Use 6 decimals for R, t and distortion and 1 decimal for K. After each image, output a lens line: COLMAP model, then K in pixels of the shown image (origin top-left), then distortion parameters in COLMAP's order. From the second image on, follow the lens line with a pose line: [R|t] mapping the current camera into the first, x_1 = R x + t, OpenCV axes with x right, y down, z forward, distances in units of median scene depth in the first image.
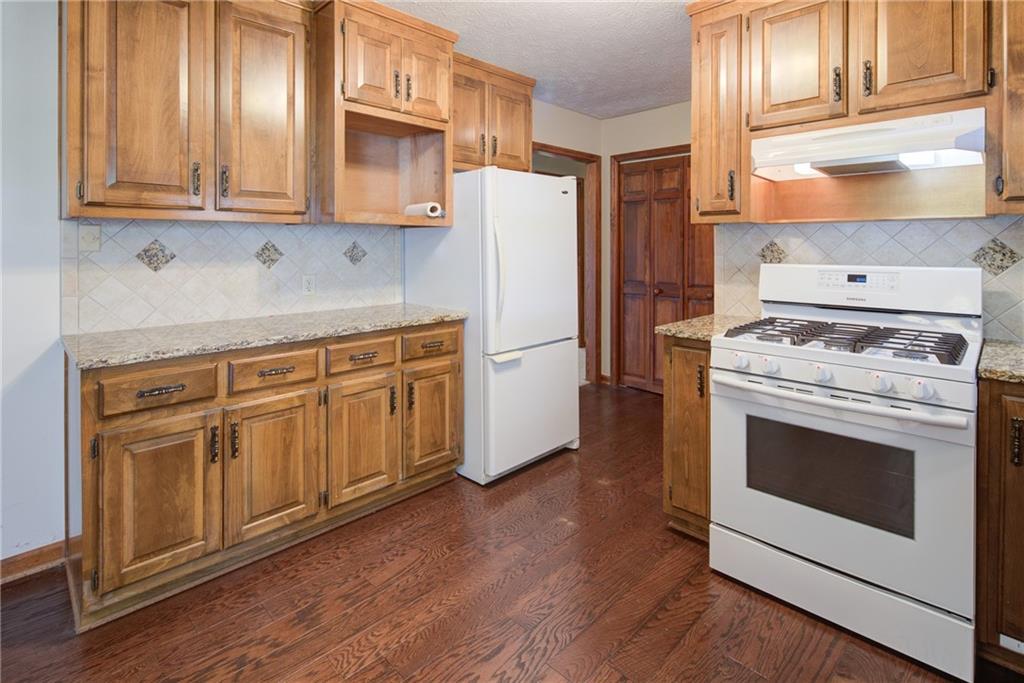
lens RADIAL K [[495.7, 0, 515.6], [0, 495.7, 338.9], [0, 0, 1]] dist [-0.003470, -0.000404]
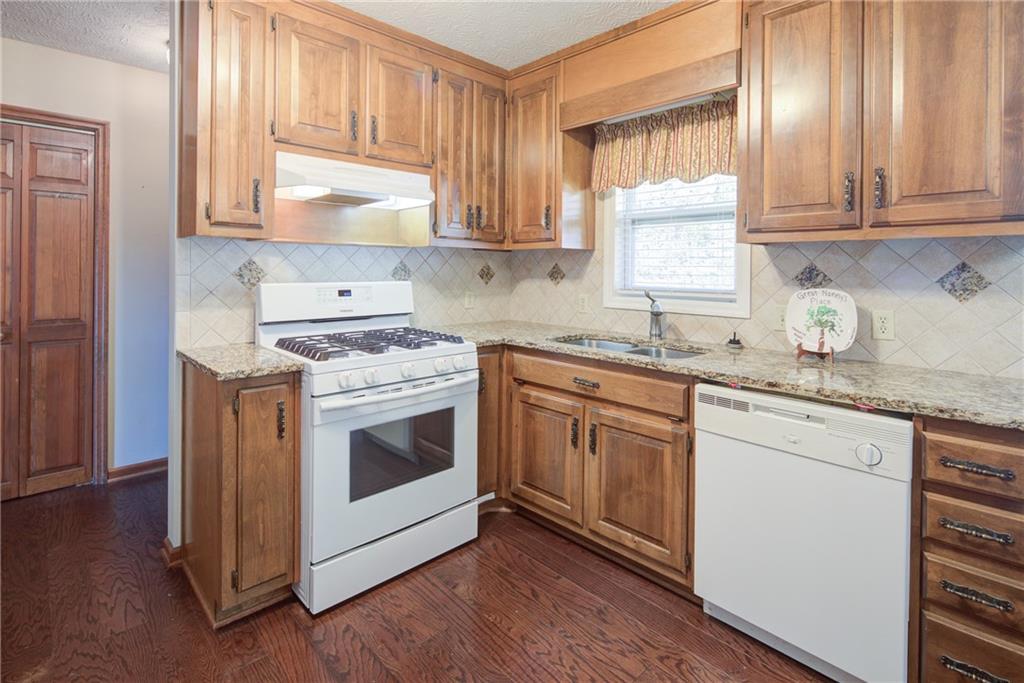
lens RADIAL K [[495.7, 0, 515.7], [0, 495.7, 343.6], [0, 0, 1]] dist [-0.003470, -0.000404]
pose [[0.027036, -0.149395, 0.988408, -0.481002], [0.173048, 0.974541, 0.142565, -0.104097], [-0.984542, 0.167187, 0.052200, 0.567142]]
